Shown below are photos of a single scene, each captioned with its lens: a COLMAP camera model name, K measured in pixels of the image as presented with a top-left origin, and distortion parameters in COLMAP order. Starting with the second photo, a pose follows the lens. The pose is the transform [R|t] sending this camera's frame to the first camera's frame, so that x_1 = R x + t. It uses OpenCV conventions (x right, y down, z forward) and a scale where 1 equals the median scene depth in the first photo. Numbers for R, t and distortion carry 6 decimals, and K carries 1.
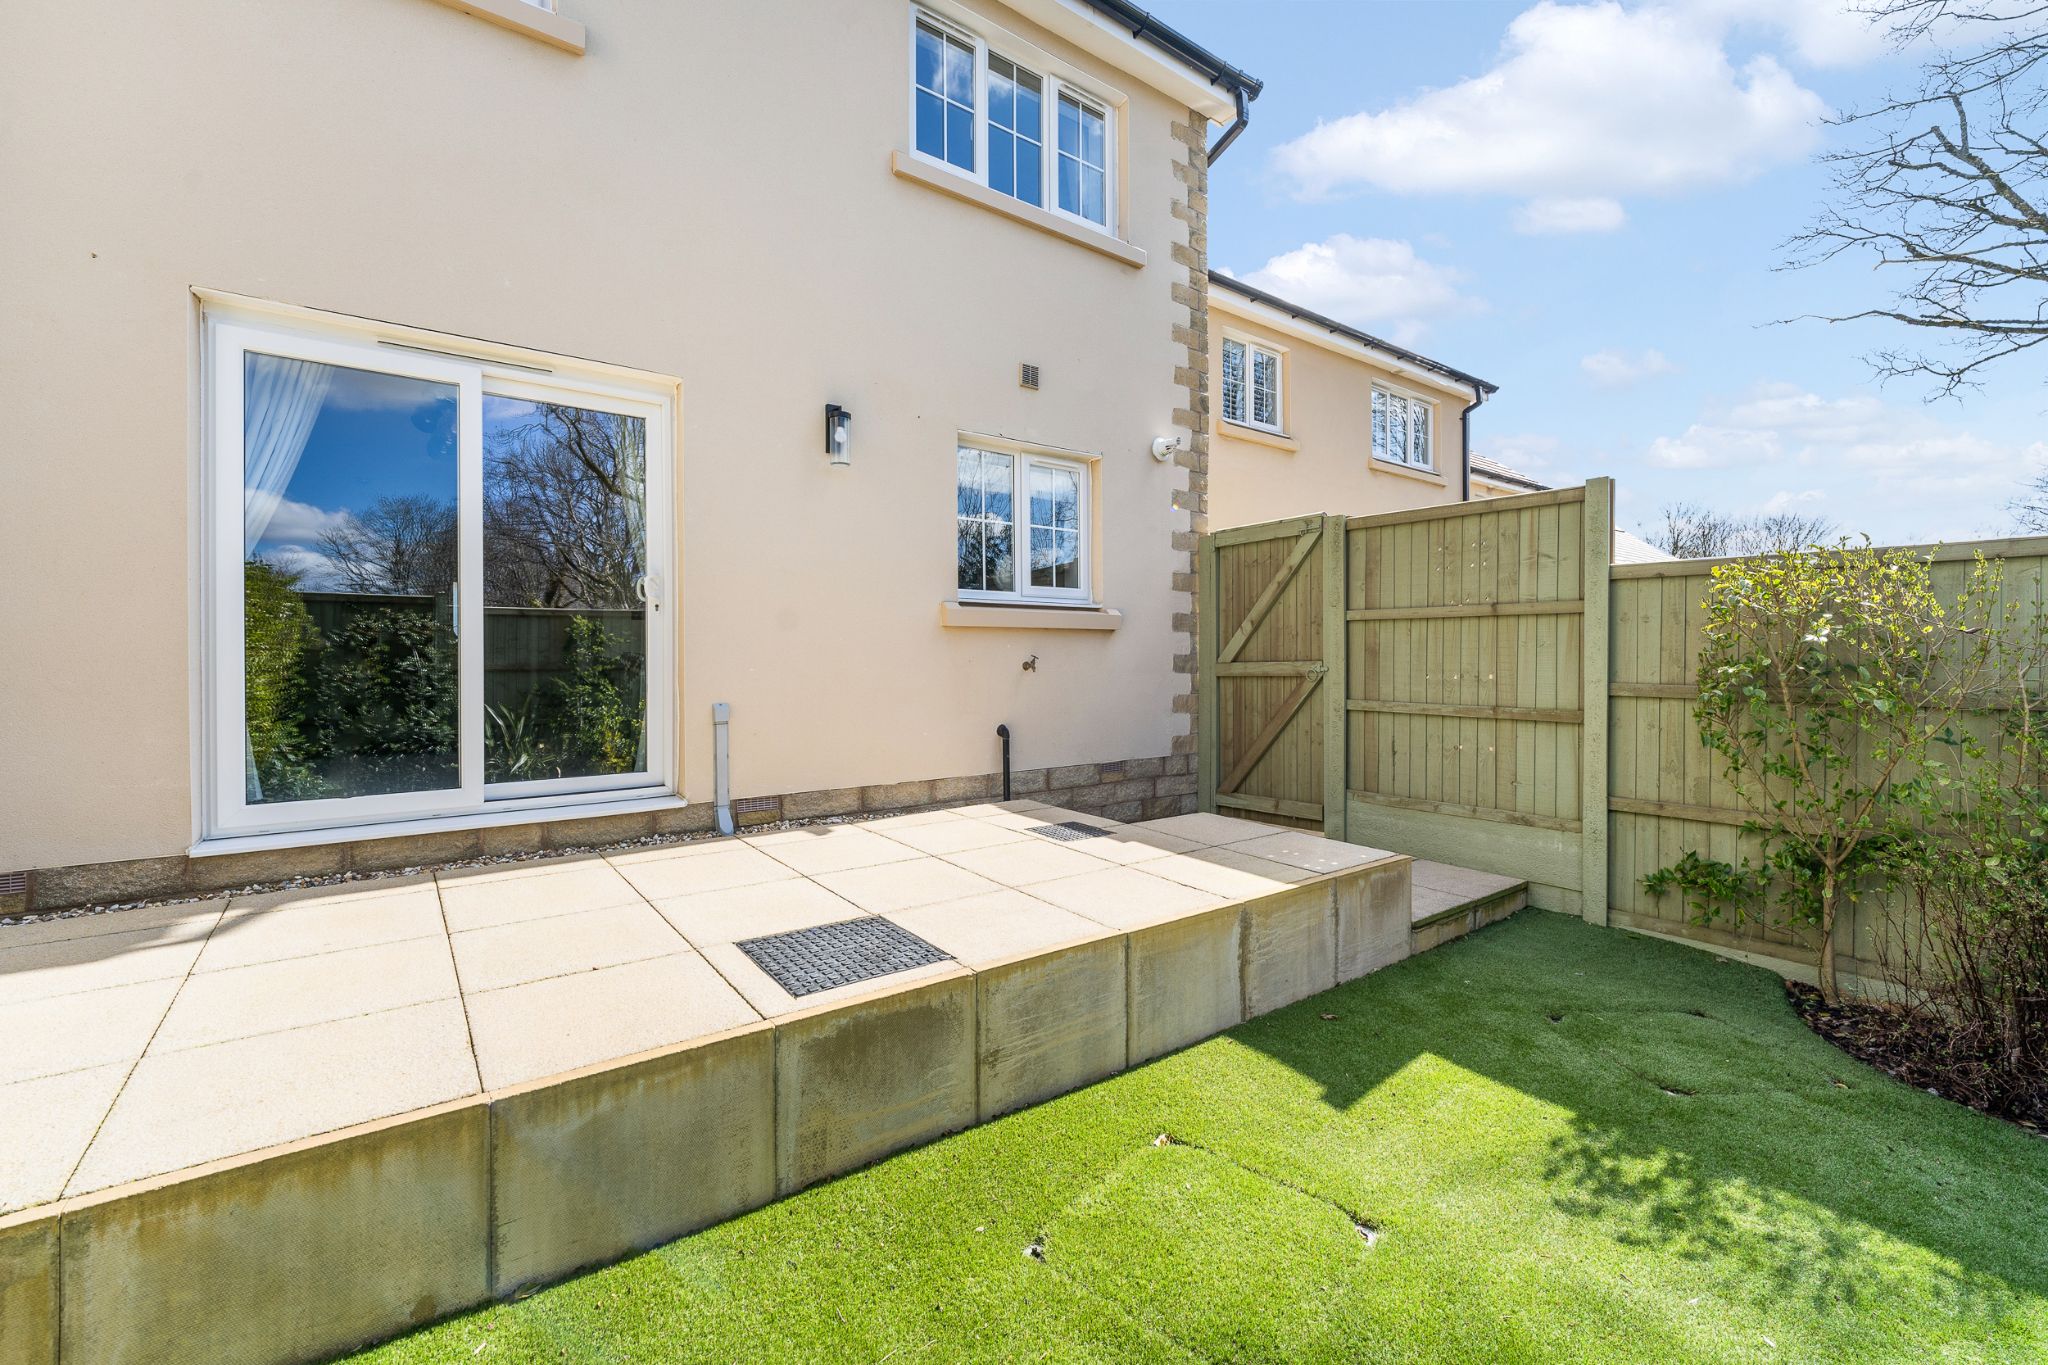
lens RADIAL K [[844.7, 0, 1005.9], [0, 844.7, 674.0], [0, 0, 1]] dist [0.001198, -0.000188]
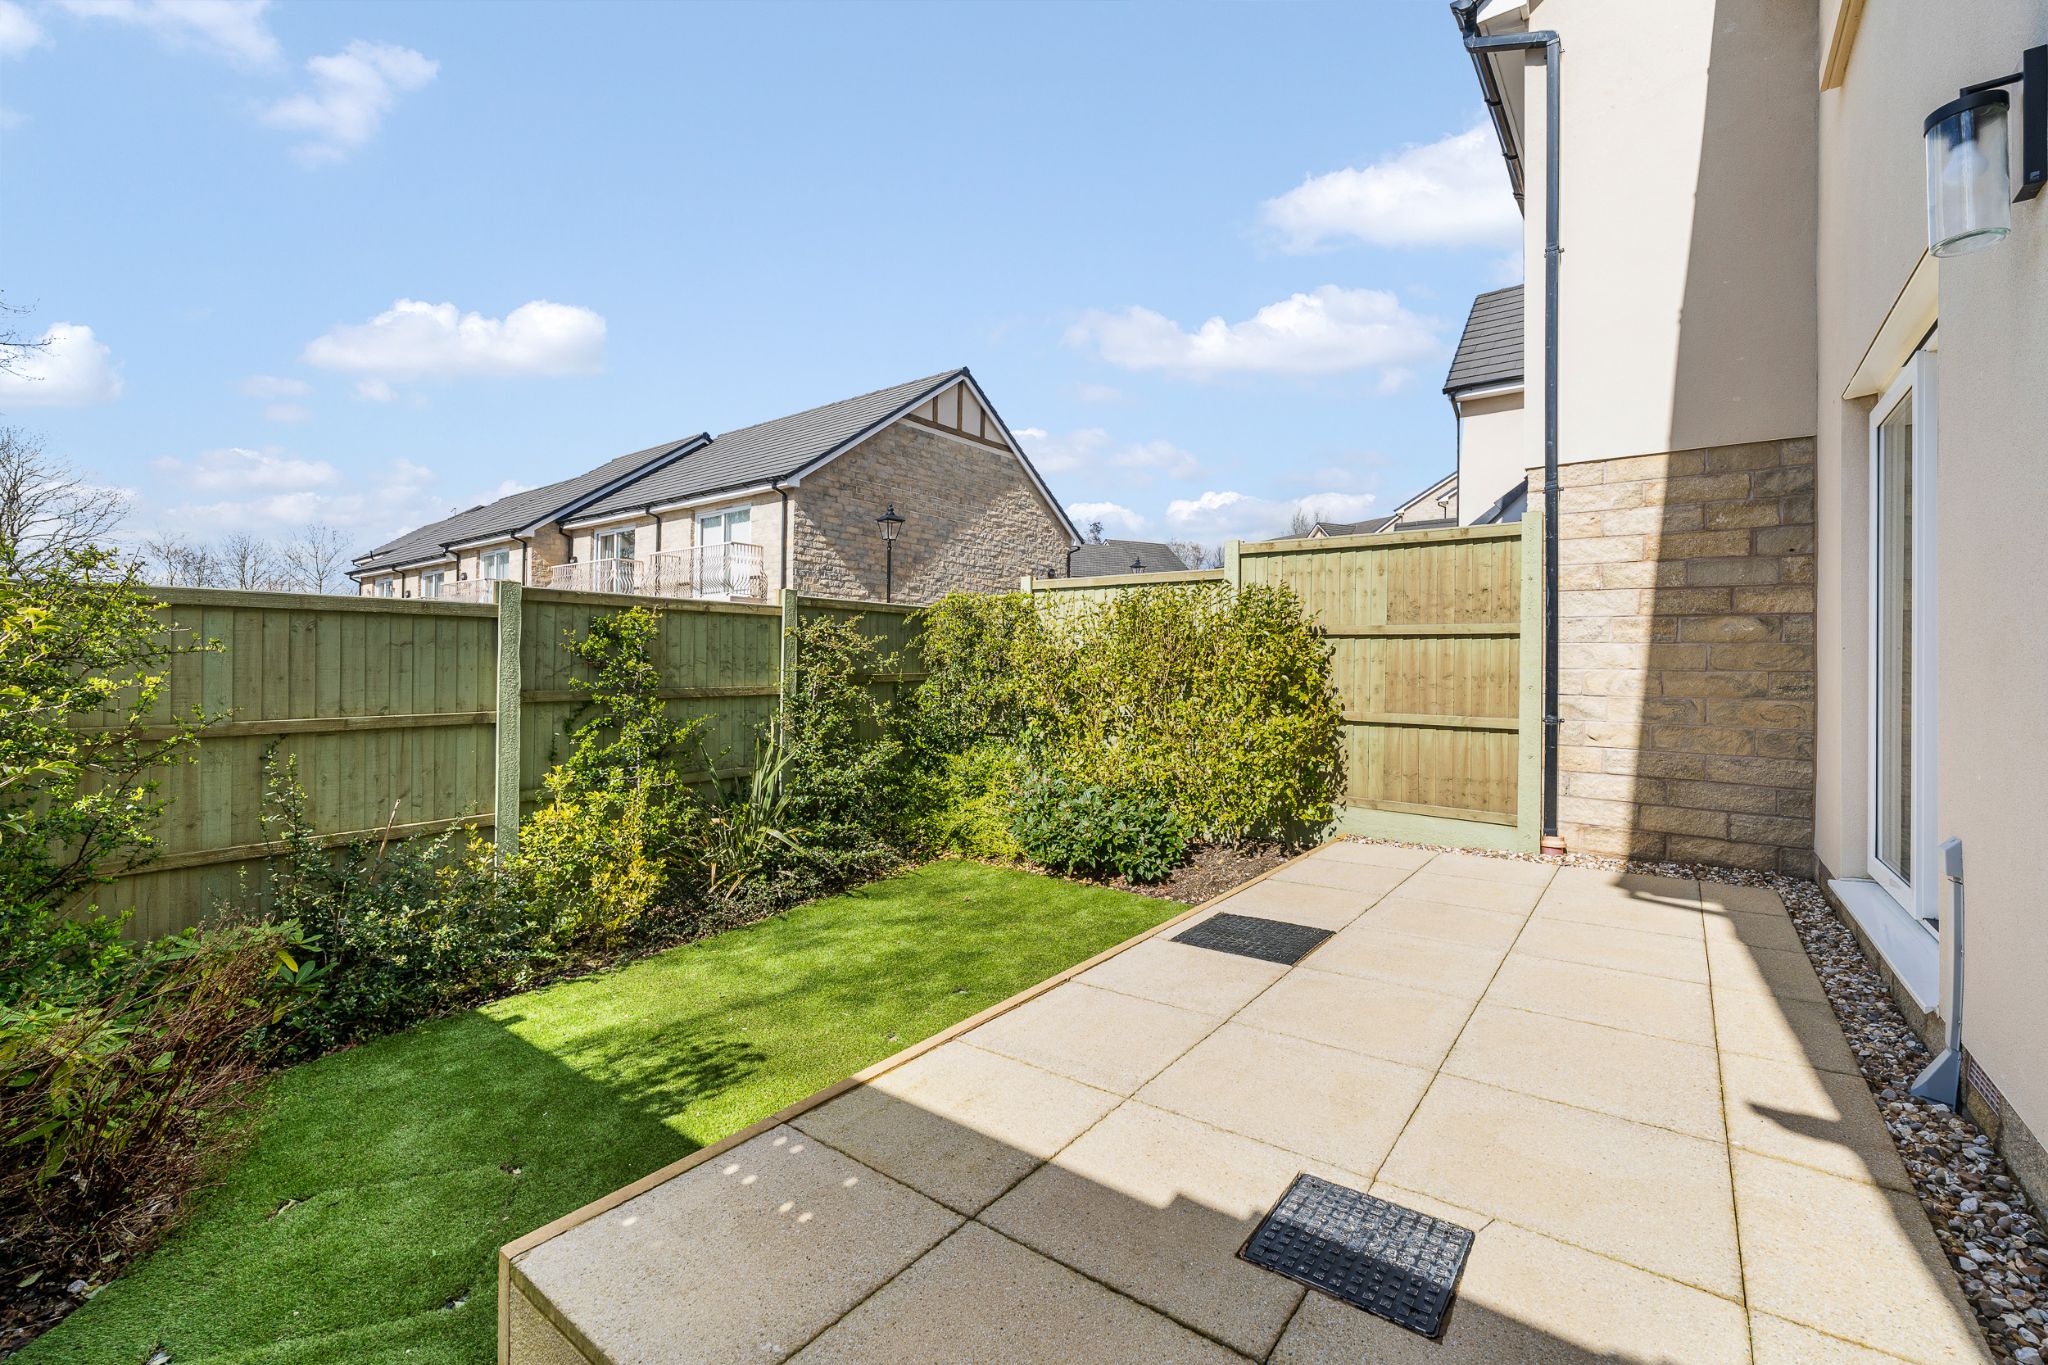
lens RADIAL K [[844.7, 0, 1047.1], [0, 844.7, 660.2], [0, 0, 1]] dist [0.001198, -0.000188]
pose [[-0.954180, -0.005813, -0.299175, 0.292233], [-0.009408, 0.999900, 0.010578, -0.063388], [0.299084, 0.012908, -0.954140, 1.239413]]
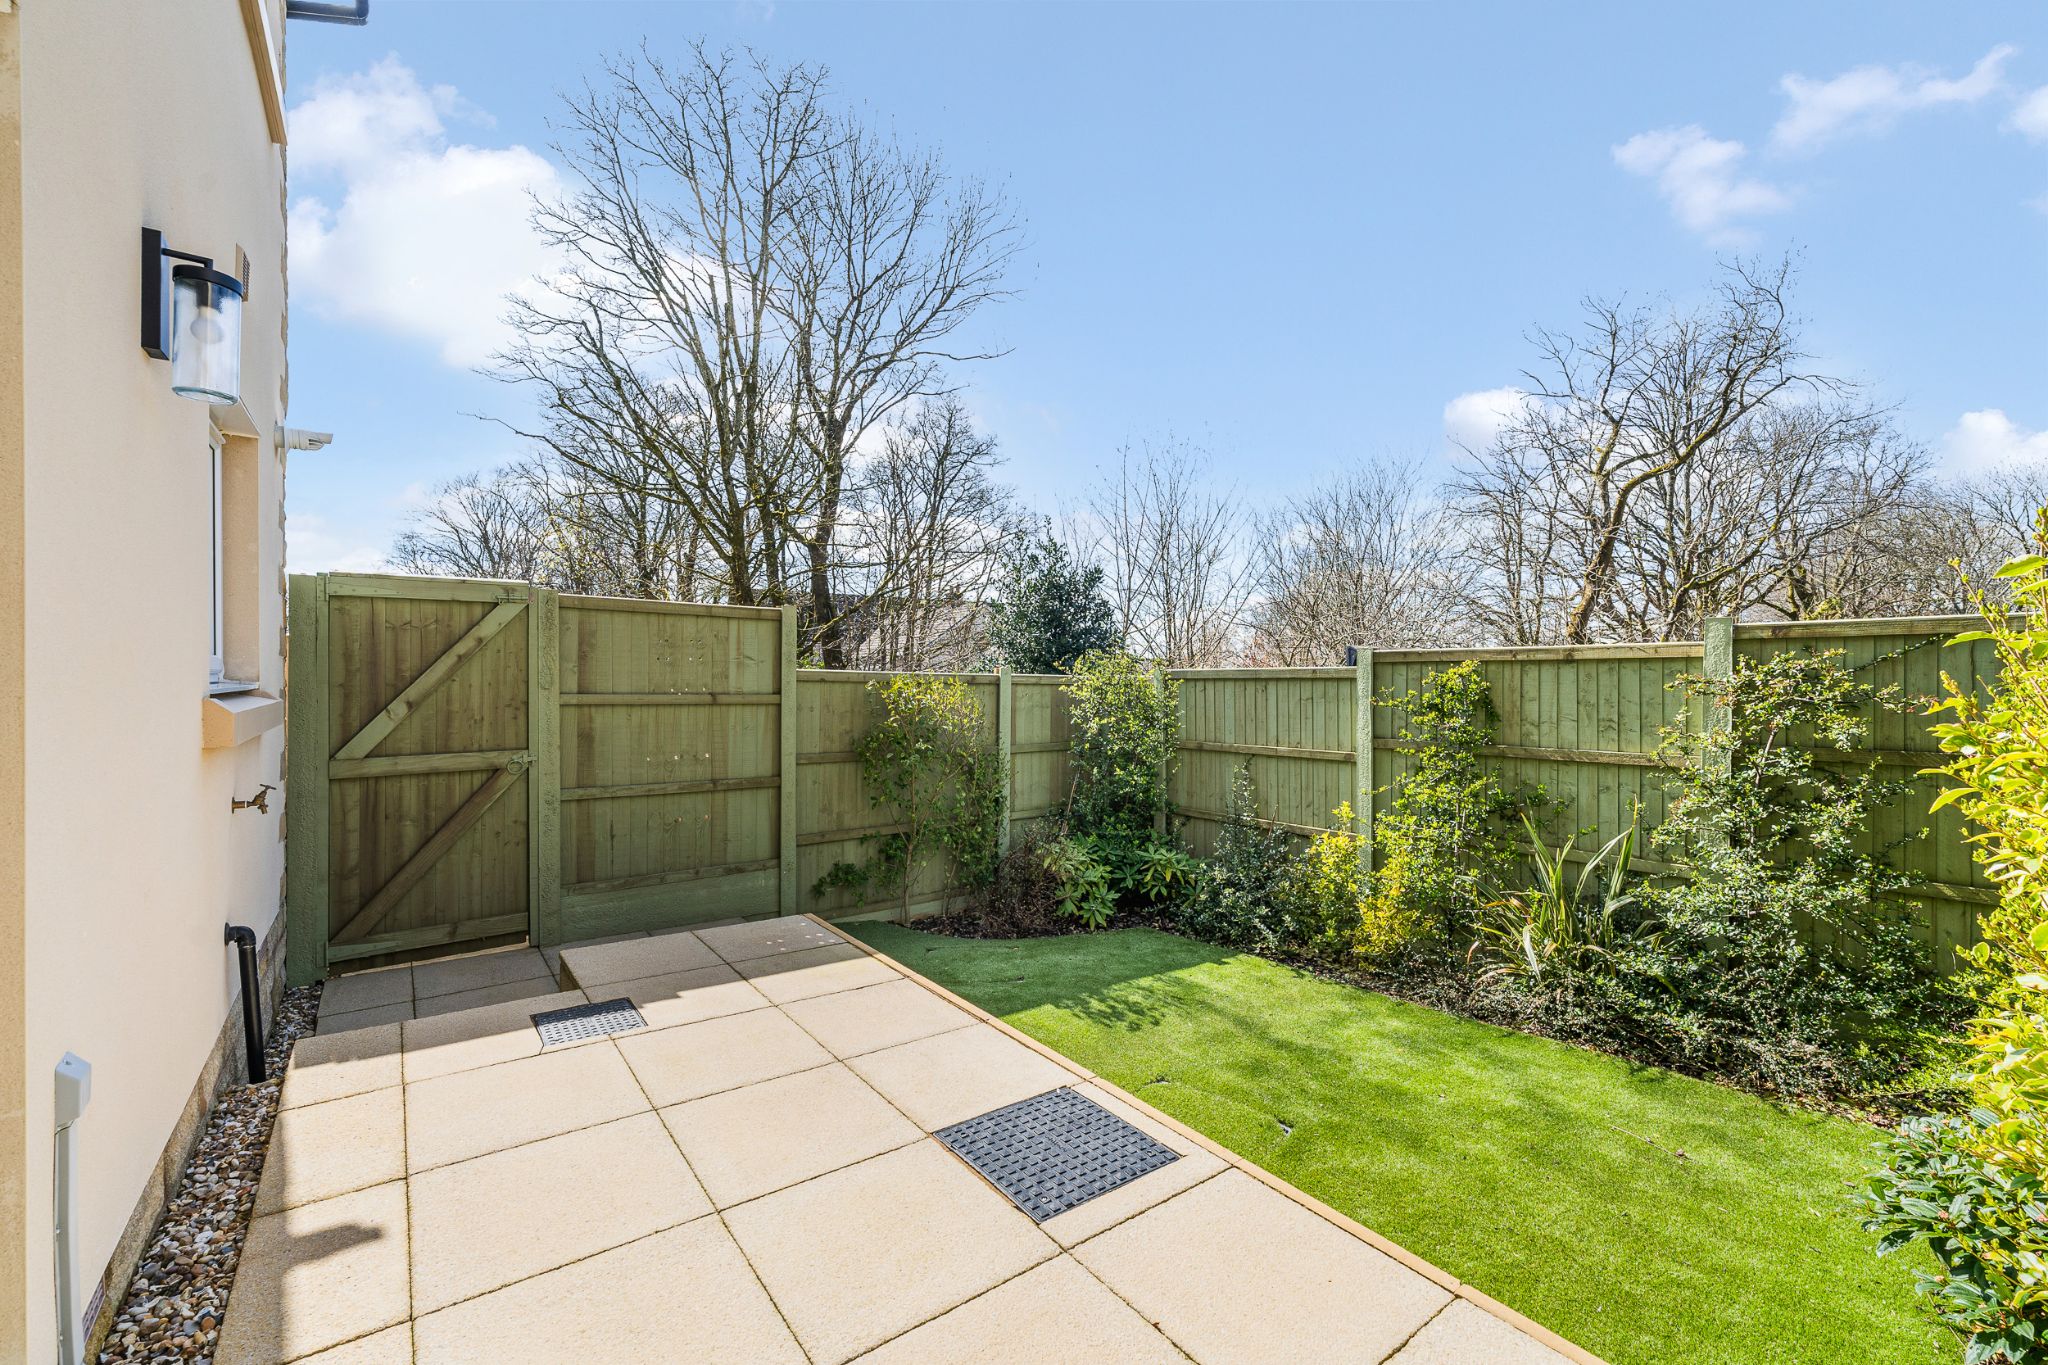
lens RADIAL K [[844.7, 0, 1022.4], [0, 844.7, 686.5], [0, 0, 1]] dist [0.001198, -0.000188]
pose [[-0.018888, -0.006597, 0.999800, -0.635013], [0.012052, 0.999904, 0.006825, -0.099095], [-0.999749, 0.012178, -0.018807, 0.604156]]
